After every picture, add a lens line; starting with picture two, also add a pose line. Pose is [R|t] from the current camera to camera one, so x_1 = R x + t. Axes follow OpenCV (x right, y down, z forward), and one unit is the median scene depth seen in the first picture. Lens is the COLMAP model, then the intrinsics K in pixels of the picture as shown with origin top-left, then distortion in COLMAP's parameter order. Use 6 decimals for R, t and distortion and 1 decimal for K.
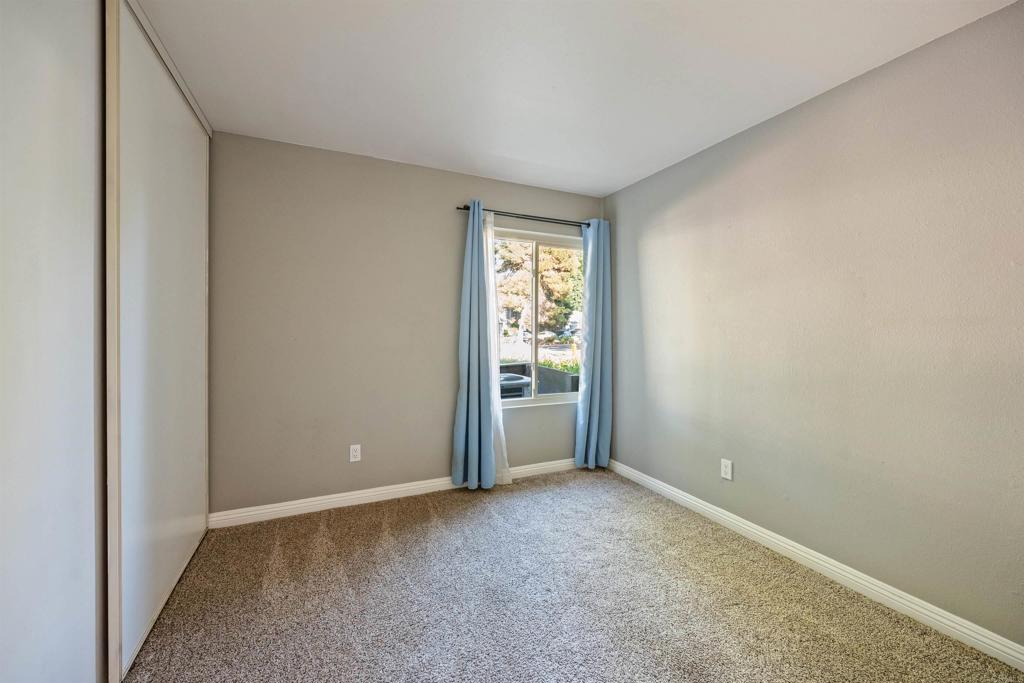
lens RADIAL K [[410.0, 0, 519.8], [0, 410.0, 335.3], [0, 0, 1]] dist [0.001433, 0.000134]
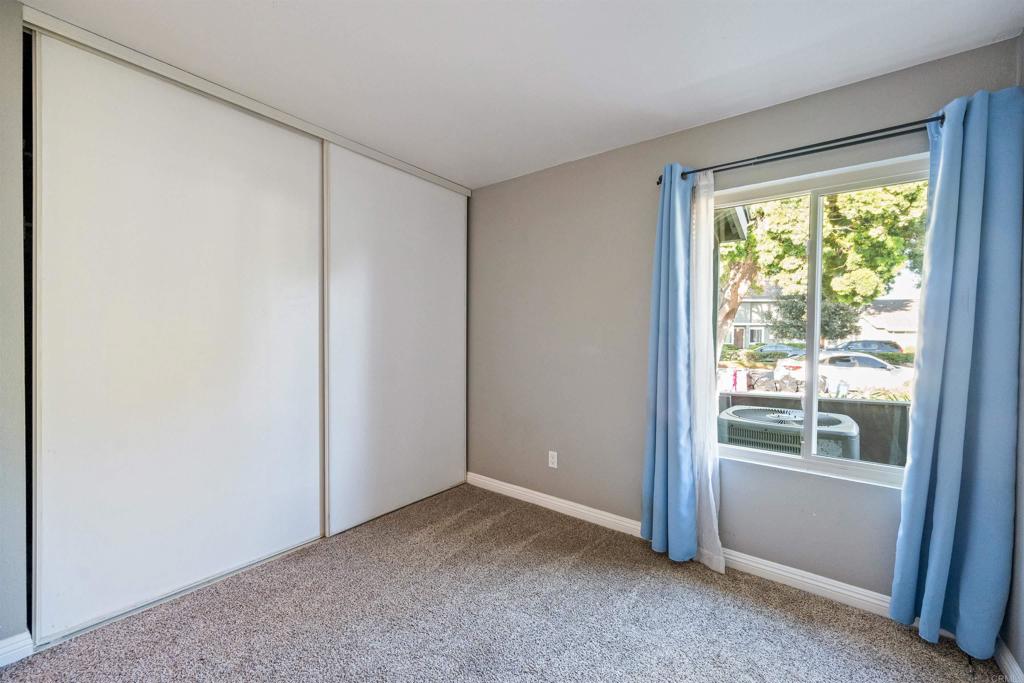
lens RADIAL K [[410.0, 0, 514.8], [0, 410.0, 347.5], [0, 0, 1]] dist [0.001433, 0.000134]
pose [[0.455831, 0.022083, -0.889792, 0.432356], [-0.032230, 0.999446, 0.008293, 0.004067], [0.889483, 0.024897, 0.456290, 0.419745]]
